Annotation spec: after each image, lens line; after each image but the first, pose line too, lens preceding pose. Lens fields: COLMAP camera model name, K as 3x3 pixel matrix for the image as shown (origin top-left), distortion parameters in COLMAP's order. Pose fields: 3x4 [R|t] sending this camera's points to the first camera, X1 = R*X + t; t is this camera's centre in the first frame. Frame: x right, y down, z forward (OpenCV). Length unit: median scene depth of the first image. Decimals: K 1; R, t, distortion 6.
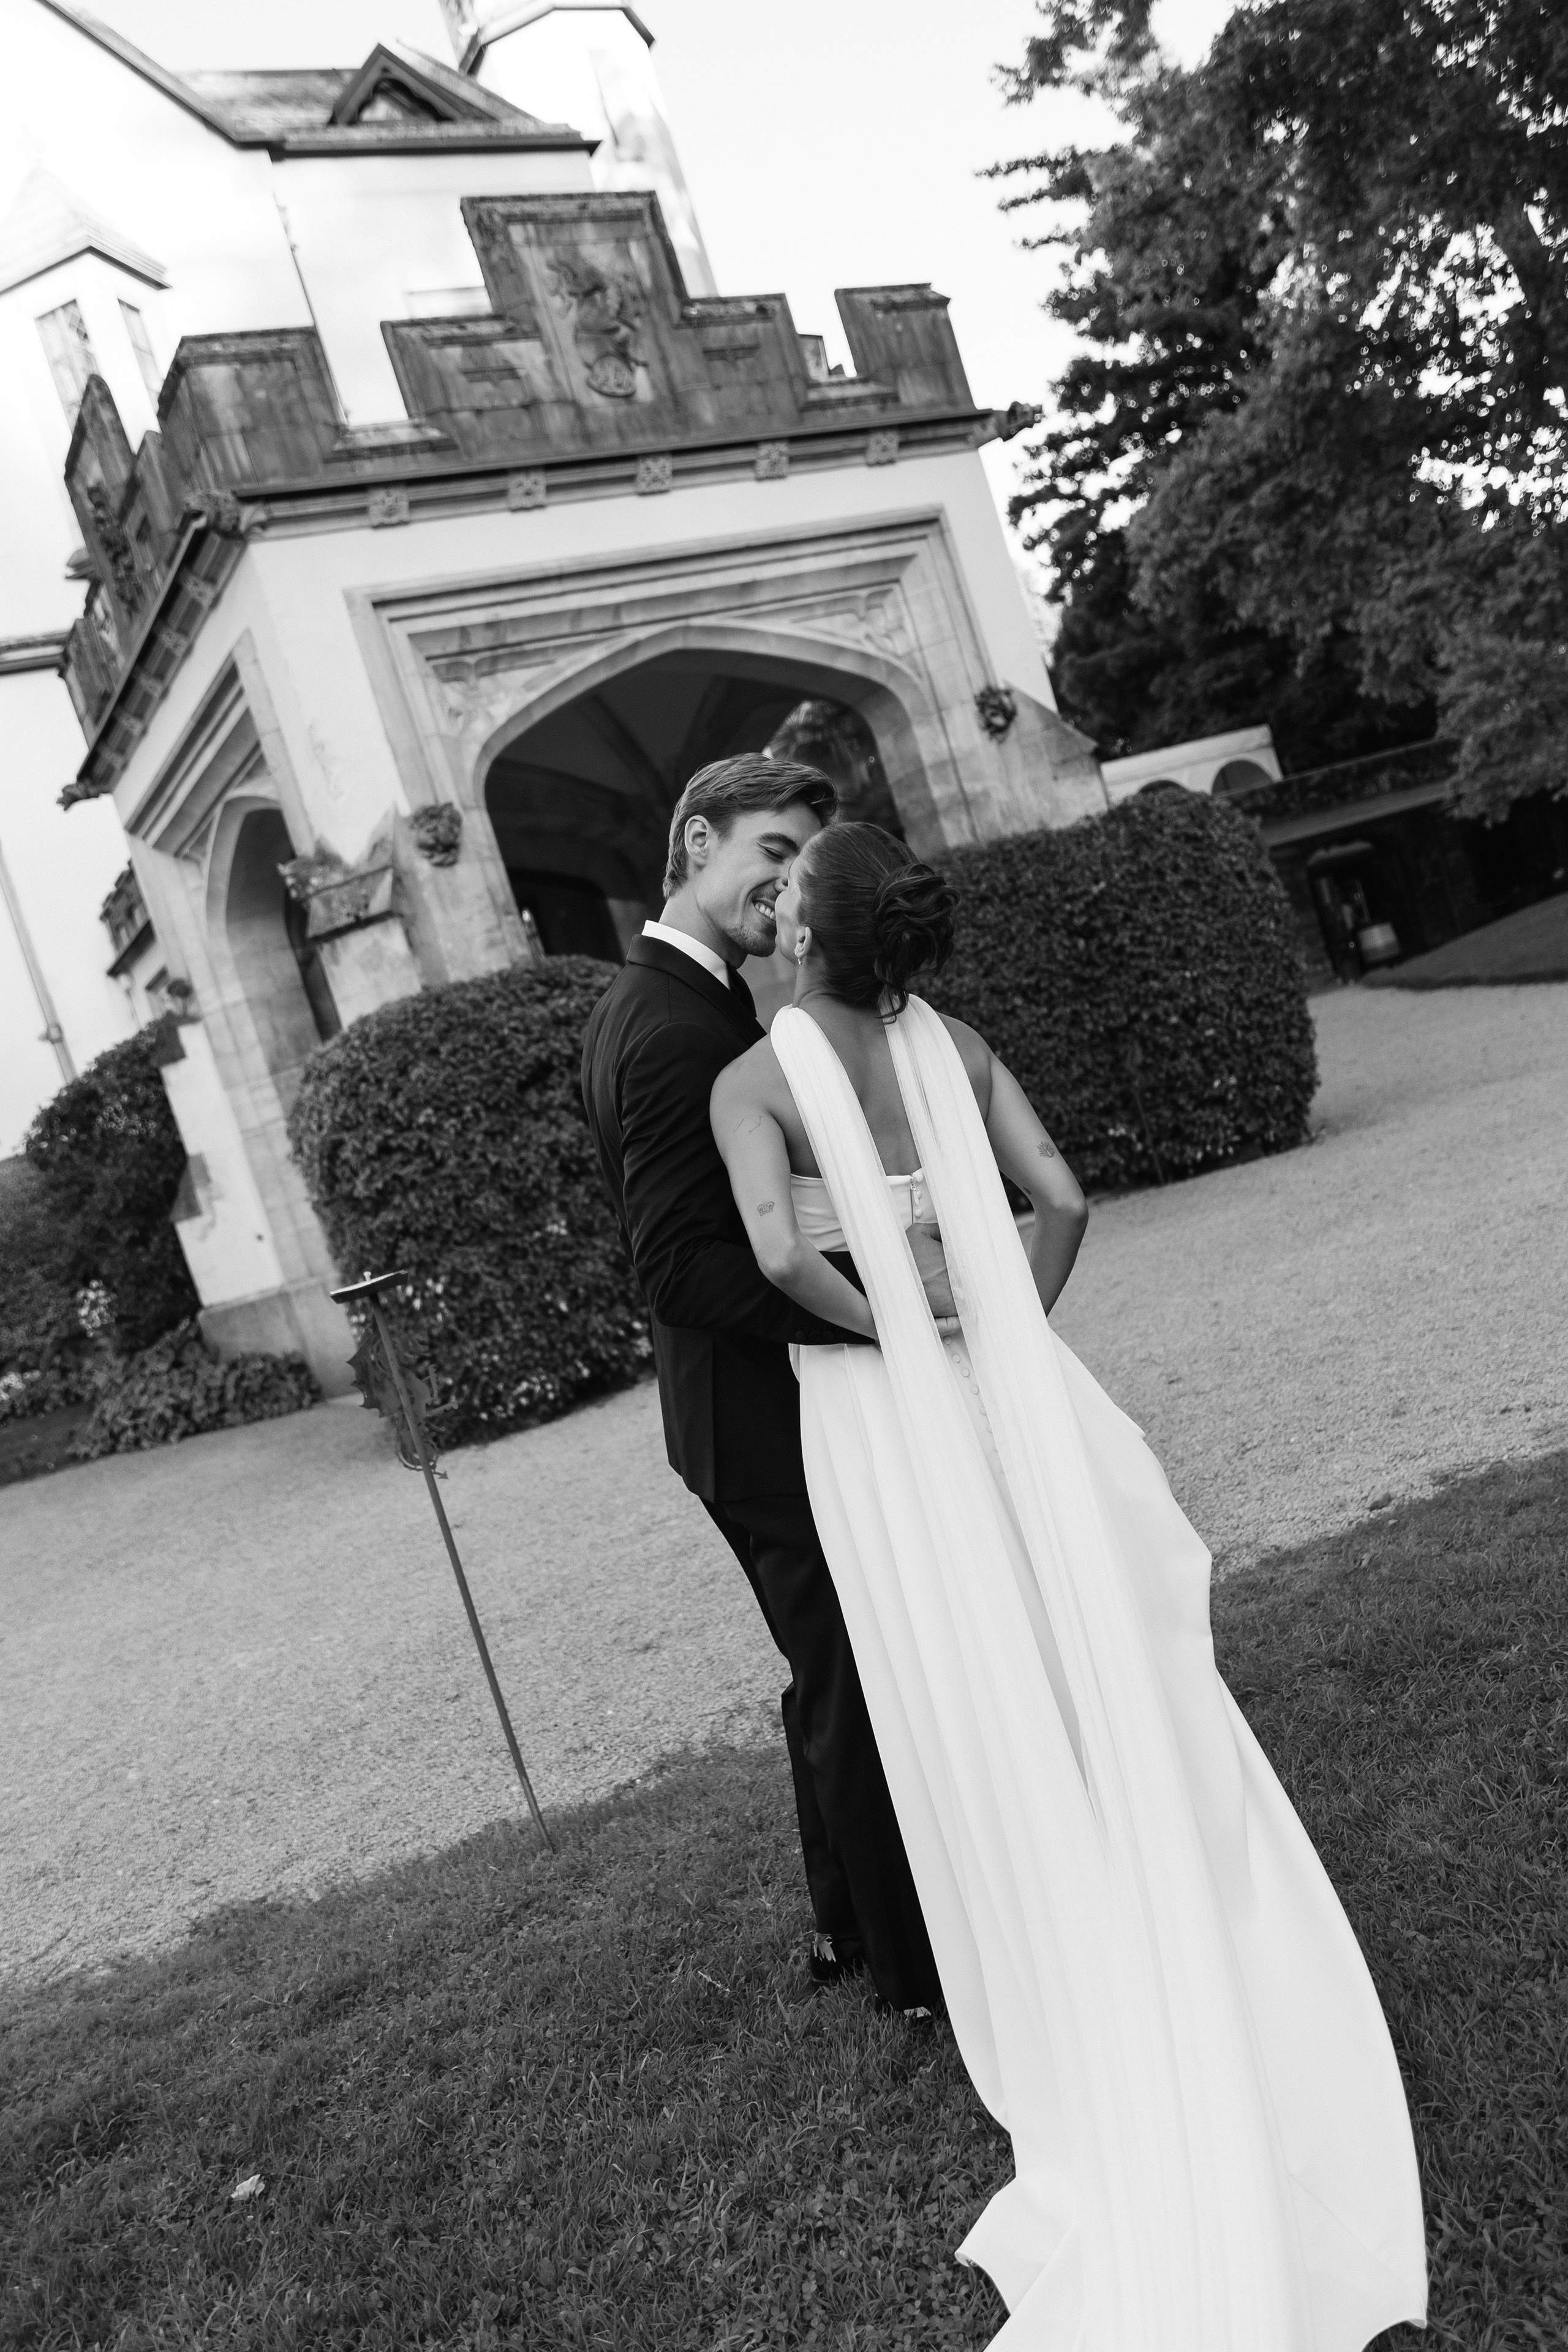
lens RADIAL K [[1866.2, 0, 772.3], [0, 1866.2, 1188.9], [0, 0, 1]] dist [-0.018582, 0.021231]
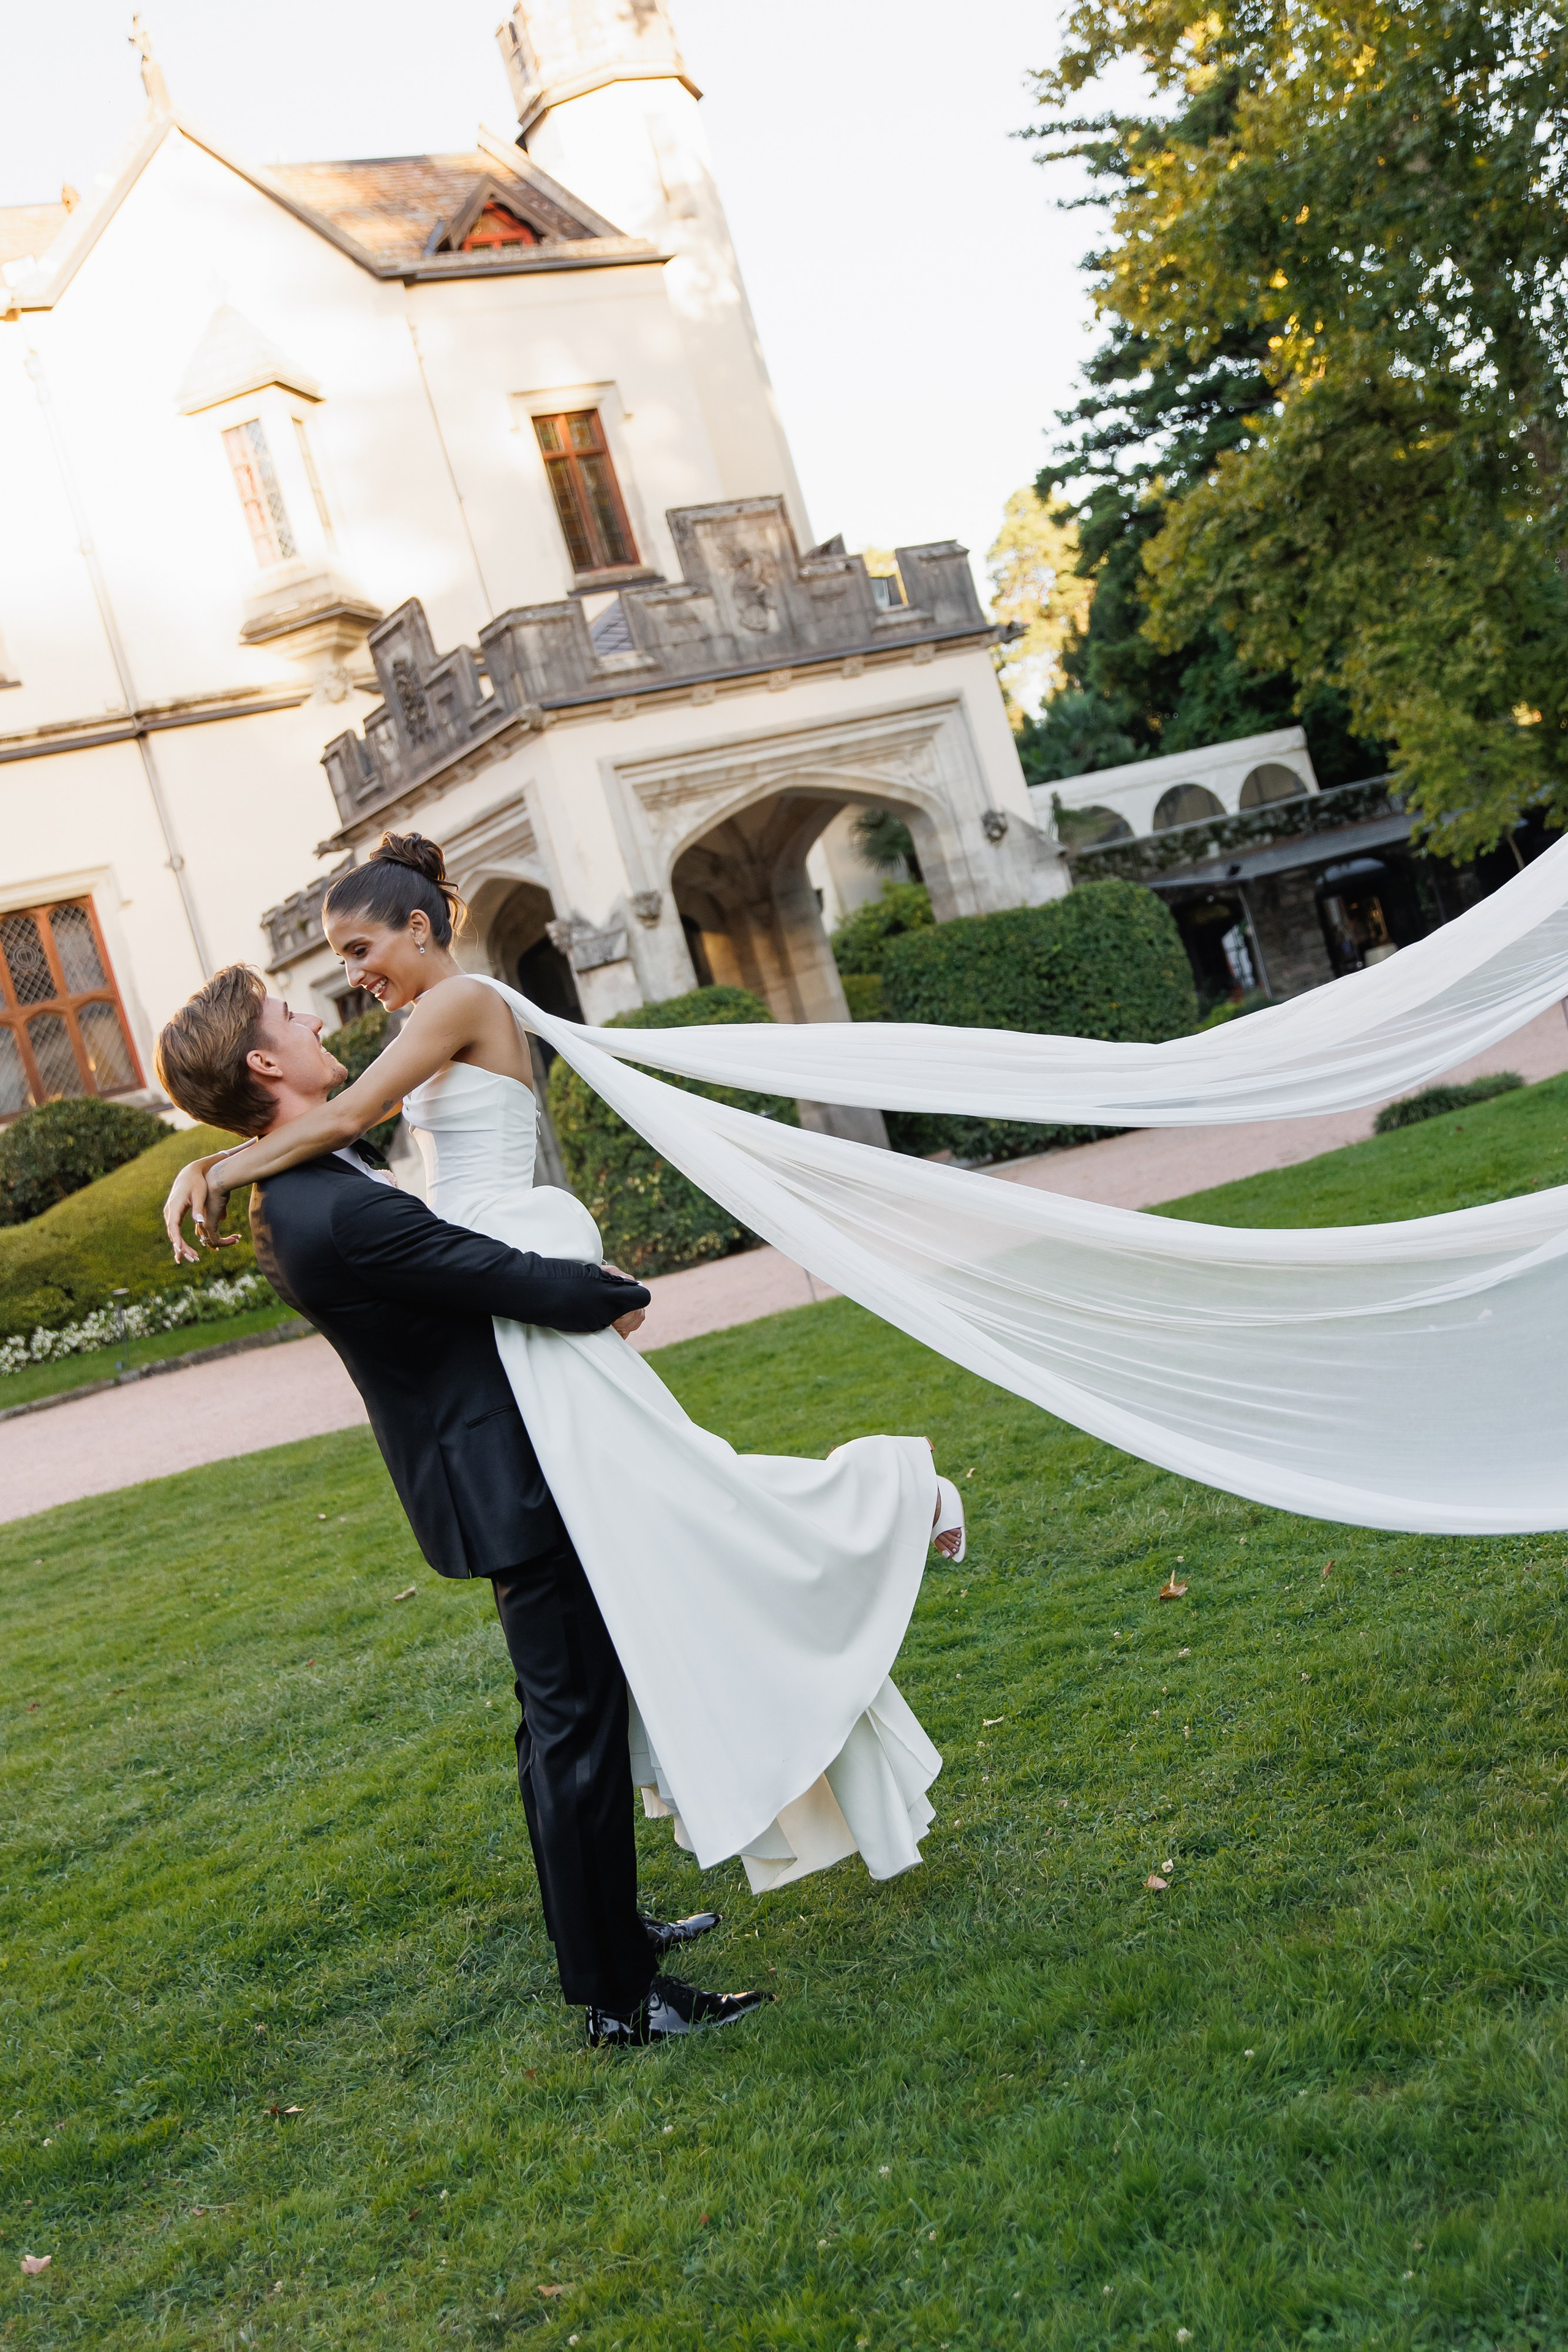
lens RADIAL K [[2477.8, 0, 774.4], [0, 2477.8, 1171.2], [0, 0, 1]] dist [-0.003164, 0.000000]
pose [[0.999434, 0.026228, 0.021045, -0.099618], [-0.025607, 0.999245, -0.029228, 0.091683], [-0.021795, 0.028673, 0.999351, -1.066888]]
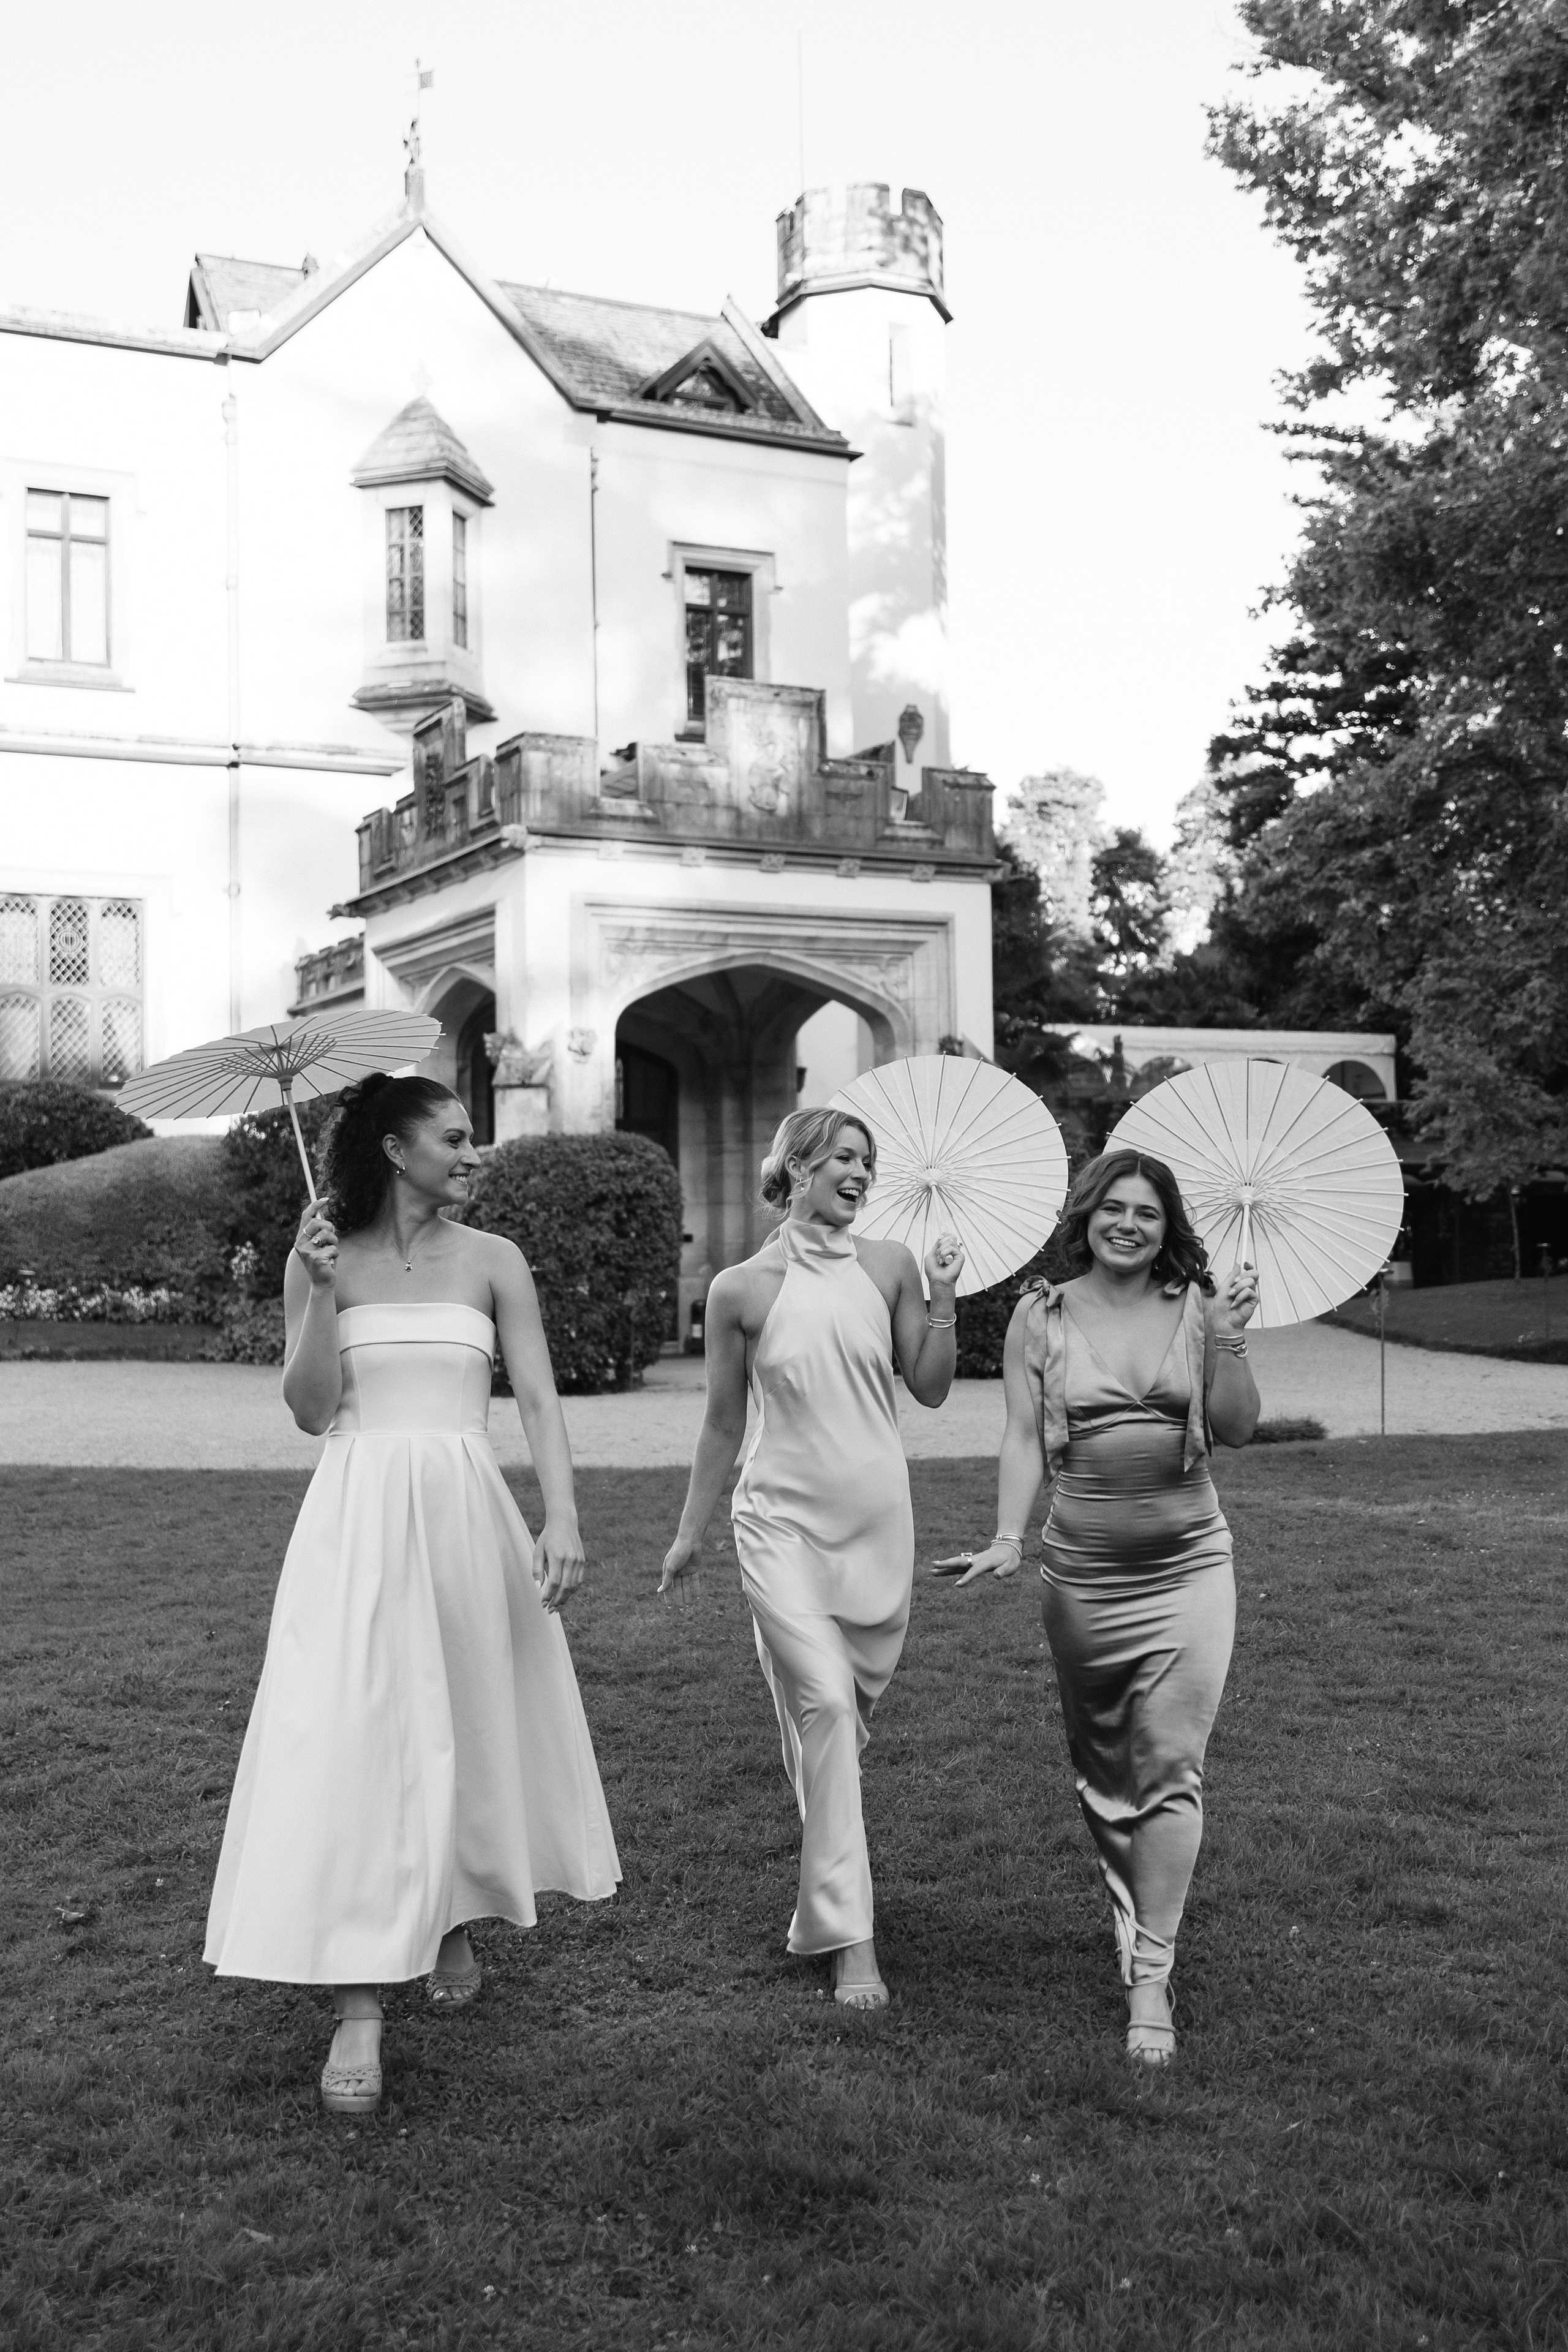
lens RADIAL K [[2343.9, 0, 765.2], [0, 2343.9, 1164.1], [0, 0, 1]] dist [-0.006143, 0.000000]
pose [[0.958789, 0.280527, -0.045040, 0.094265], [-0.283313, 0.955916, -0.077187, 0.025602], [0.021401, 0.086766, 0.995999, -0.990119]]
